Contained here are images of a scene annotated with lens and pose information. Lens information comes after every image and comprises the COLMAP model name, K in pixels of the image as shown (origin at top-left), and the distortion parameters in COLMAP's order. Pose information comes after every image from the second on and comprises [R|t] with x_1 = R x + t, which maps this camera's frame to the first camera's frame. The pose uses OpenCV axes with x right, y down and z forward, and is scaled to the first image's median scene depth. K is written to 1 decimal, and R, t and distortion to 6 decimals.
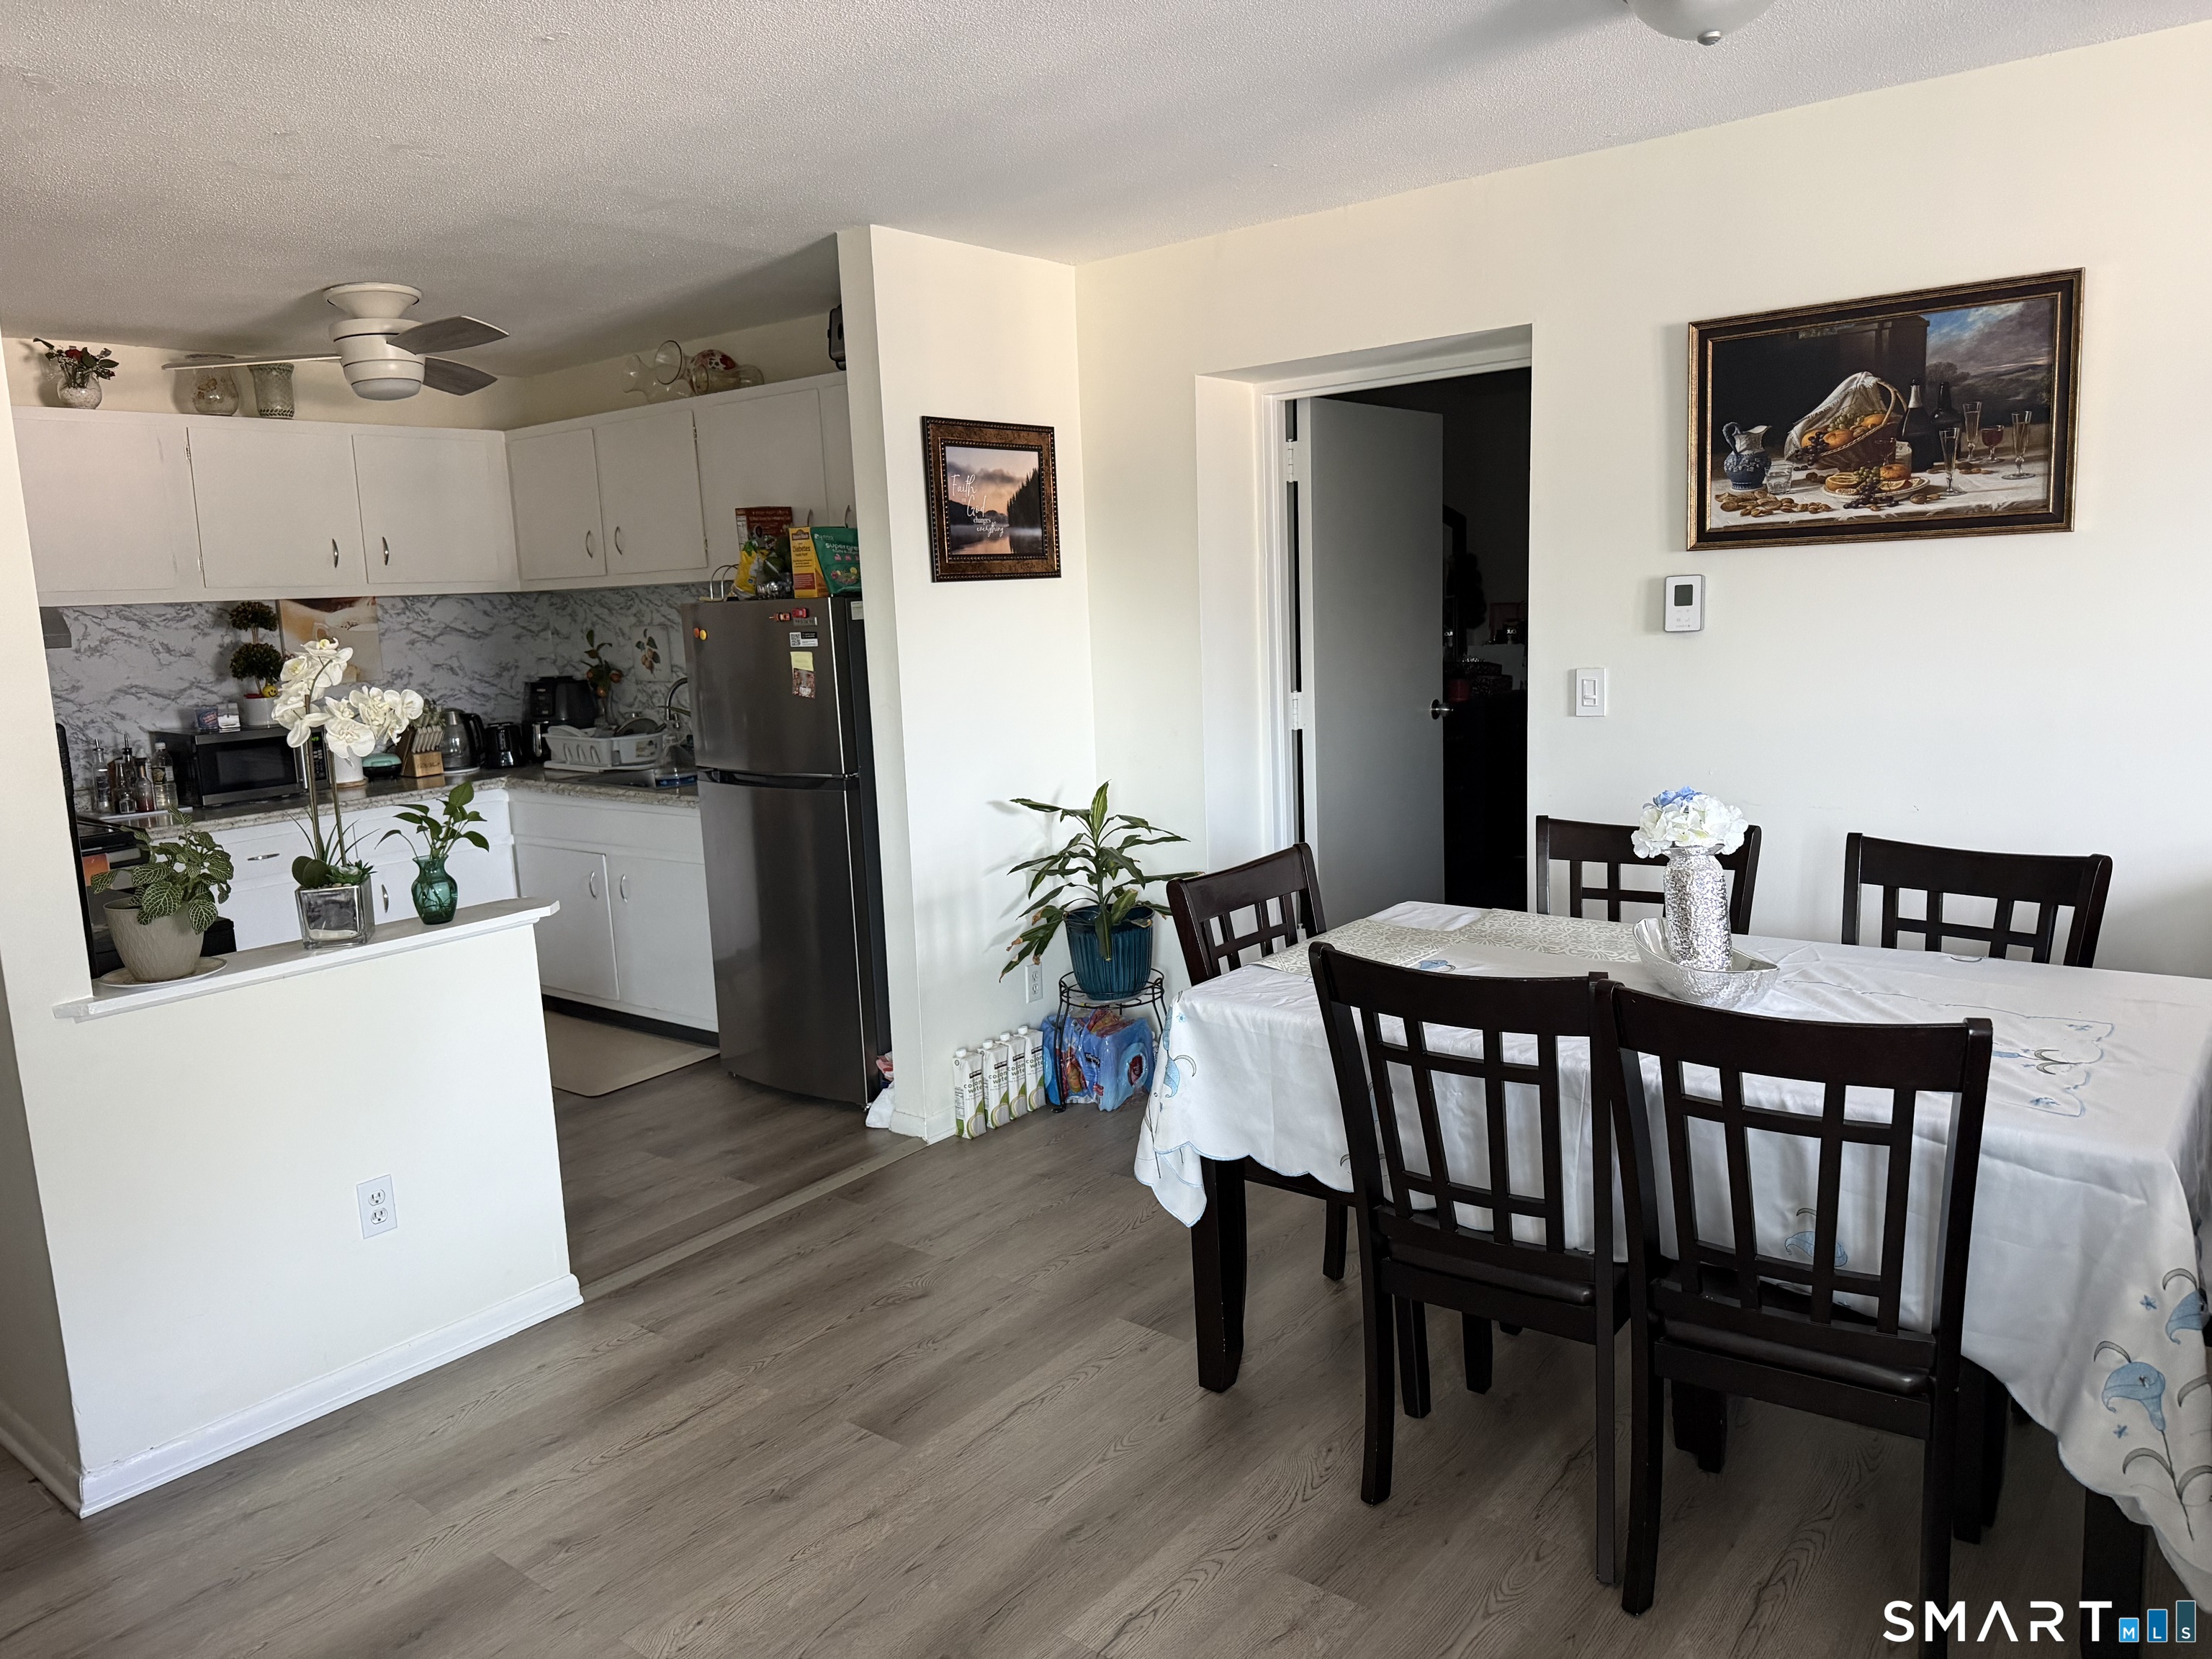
lens RADIAL K [[1535.4, 0, 1092.3], [0, 1535.4, 829.4], [0, 0, 1]] dist [0.070372, -0.095300]
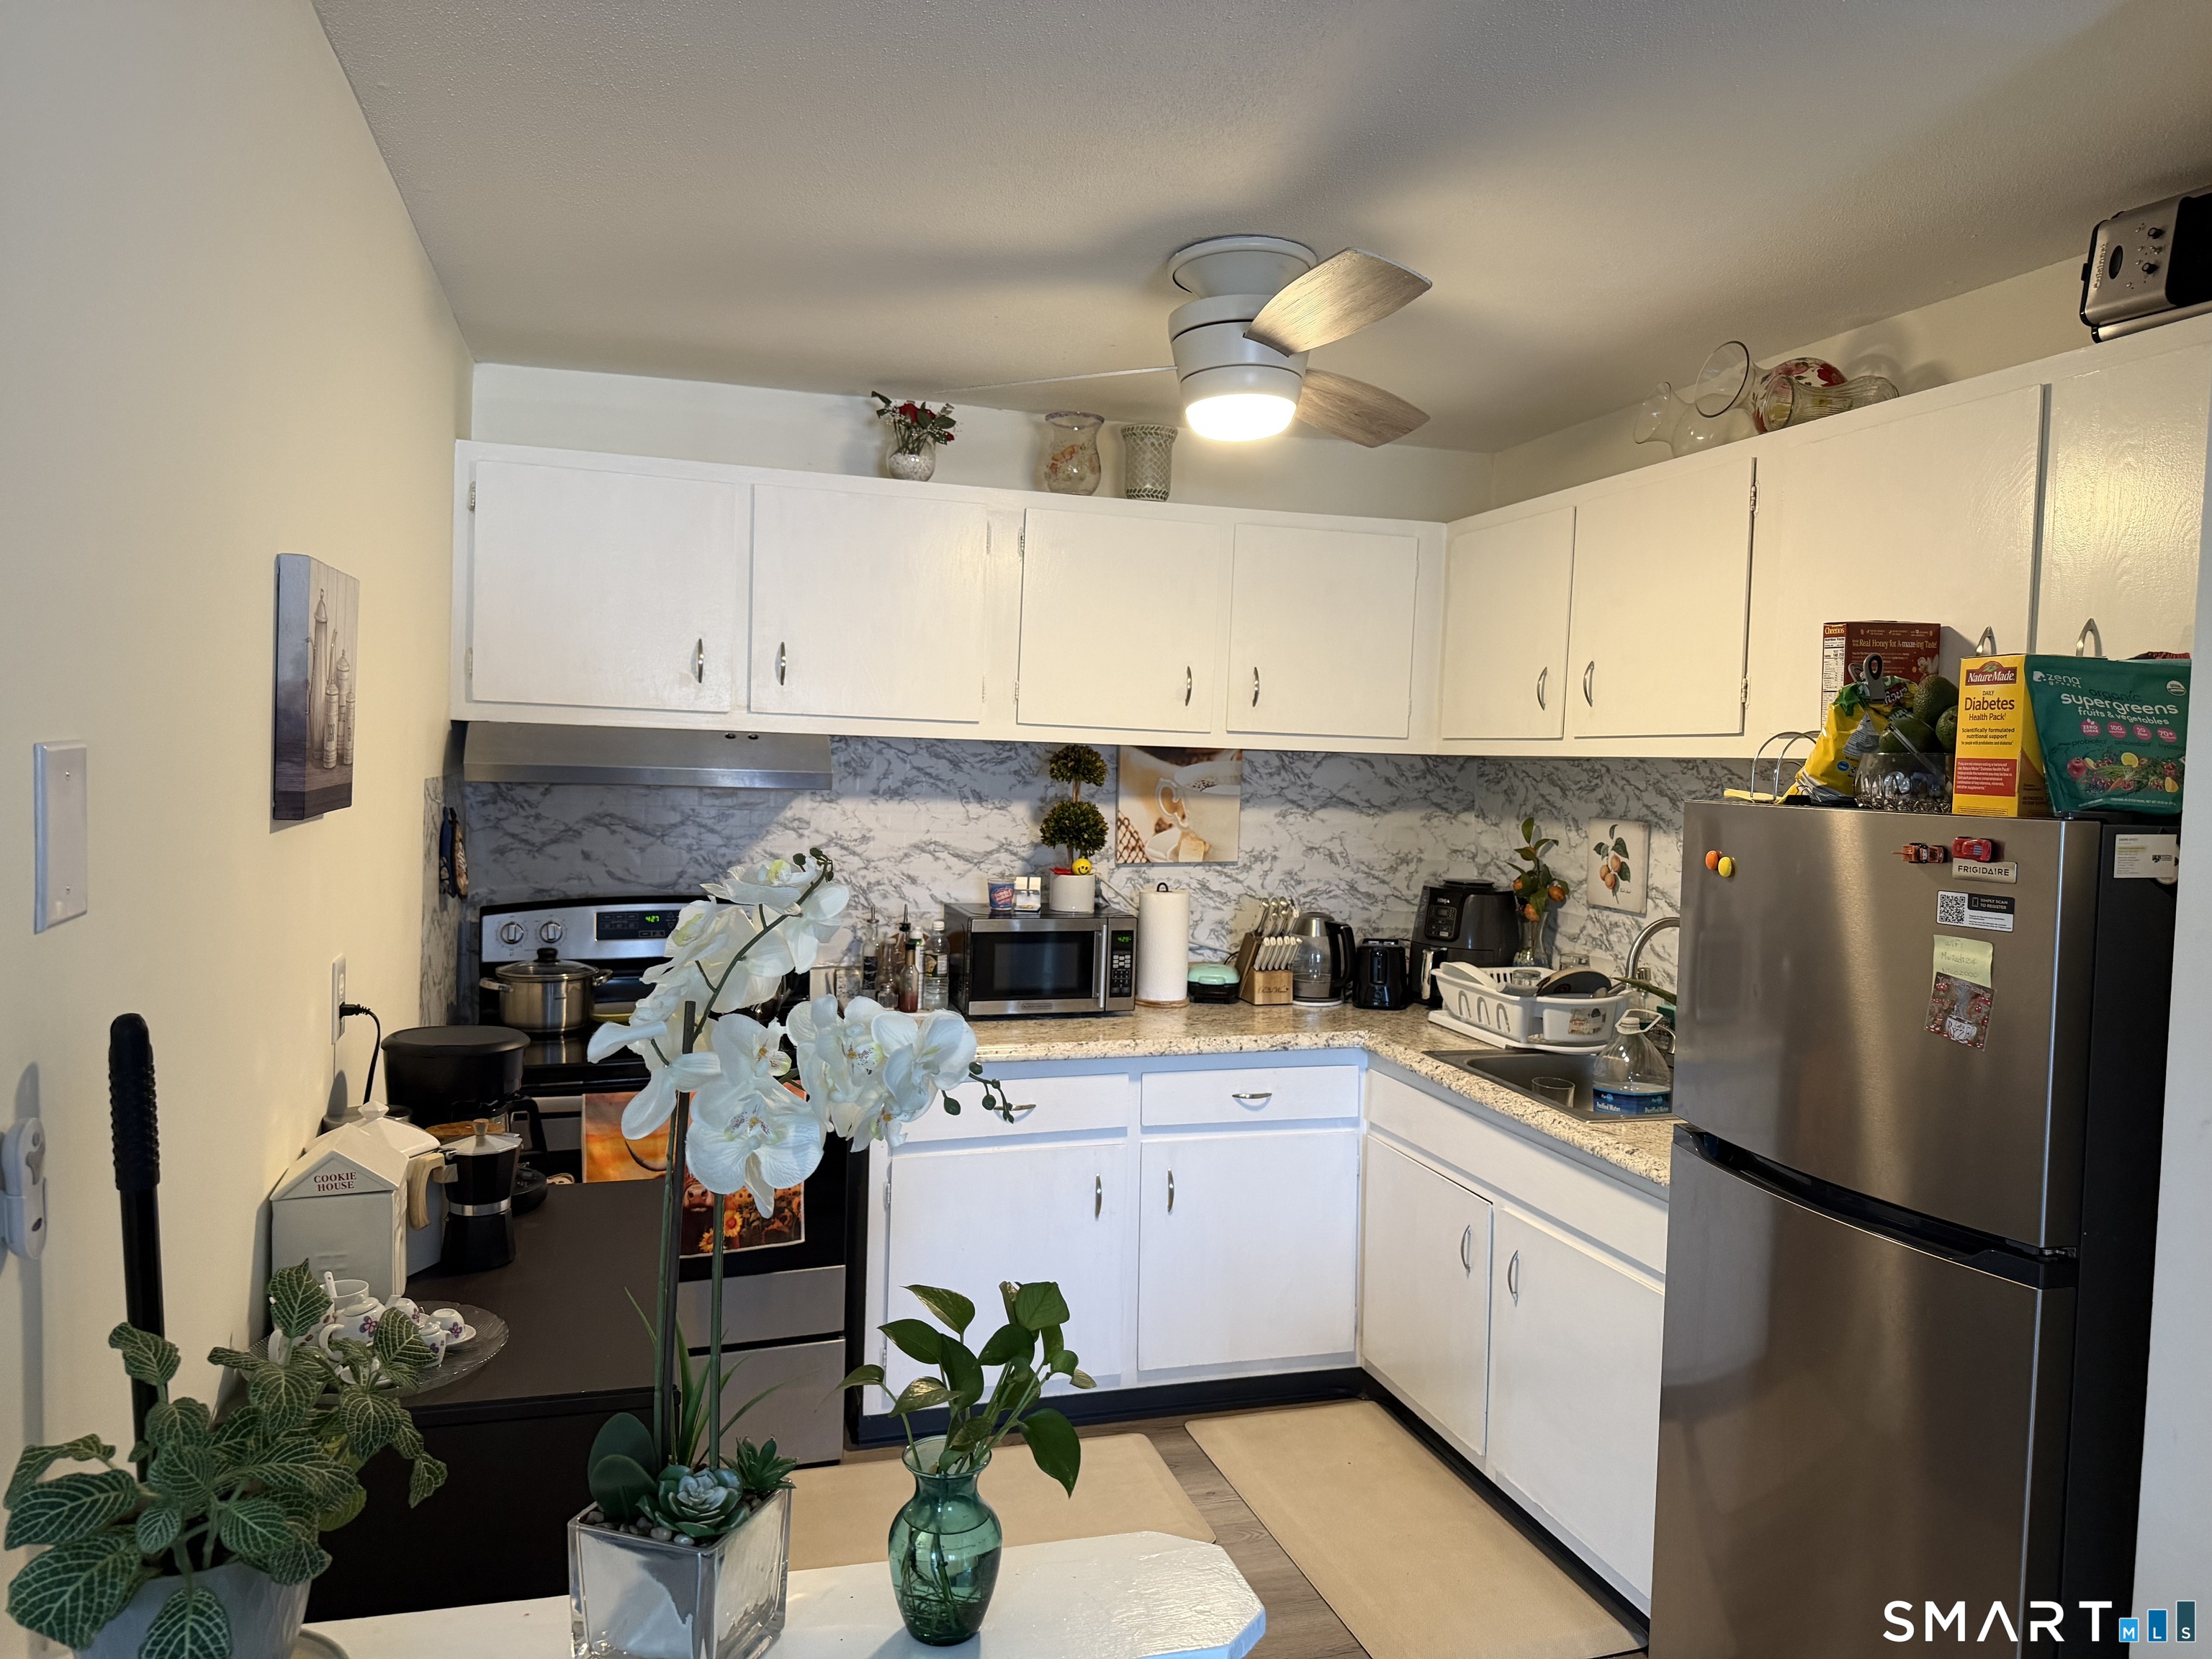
lens RADIAL K [[1535.4, 0, 1092.3], [0, 1535.4, 829.4], [0, 0, 1]] dist [0.070372, -0.095300]
pose [[0.816307, 0.097755, -0.569286, -0.110853], [-0.155984, 0.986265, -0.054311, -0.064760], [0.556158, 0.133134, 0.820343, 0.389804]]
